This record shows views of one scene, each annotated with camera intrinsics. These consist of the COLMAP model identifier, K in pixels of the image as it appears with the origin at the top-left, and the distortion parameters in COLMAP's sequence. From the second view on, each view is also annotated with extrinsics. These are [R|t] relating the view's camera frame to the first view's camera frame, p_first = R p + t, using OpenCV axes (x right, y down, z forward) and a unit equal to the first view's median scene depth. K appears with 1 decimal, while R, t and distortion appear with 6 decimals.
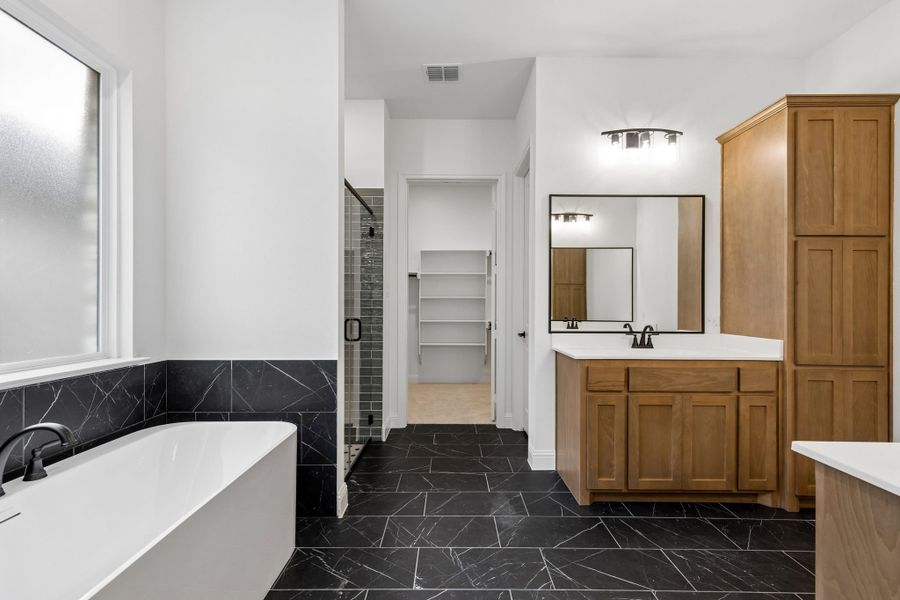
lens RADIAL K [[409.6, 0, 447.4], [0, 409.6, 304.4], [0, 0, 1]] dist [0.010918, -0.000086]
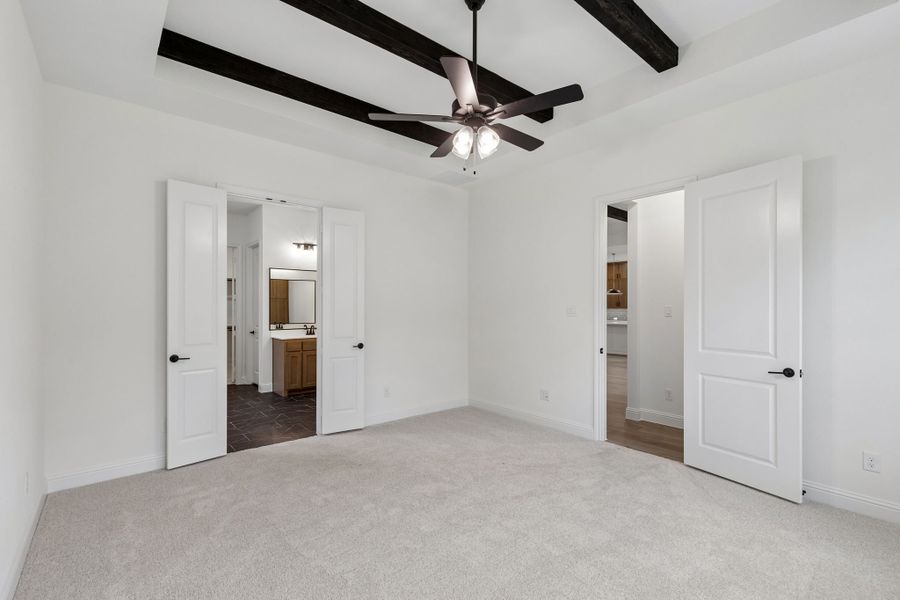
lens RADIAL K [[409.6, 0, 452.6], [0, 409.6, 302.8], [0, 0, 1]] dist [0.010918, -0.000086]
pose [[0.766313, -0.002585, 0.642462, -0.449932], [0.002294, 0.999997, 0.001288, -0.085514], [-0.642463, 0.000487, 0.766316, -1.433920]]
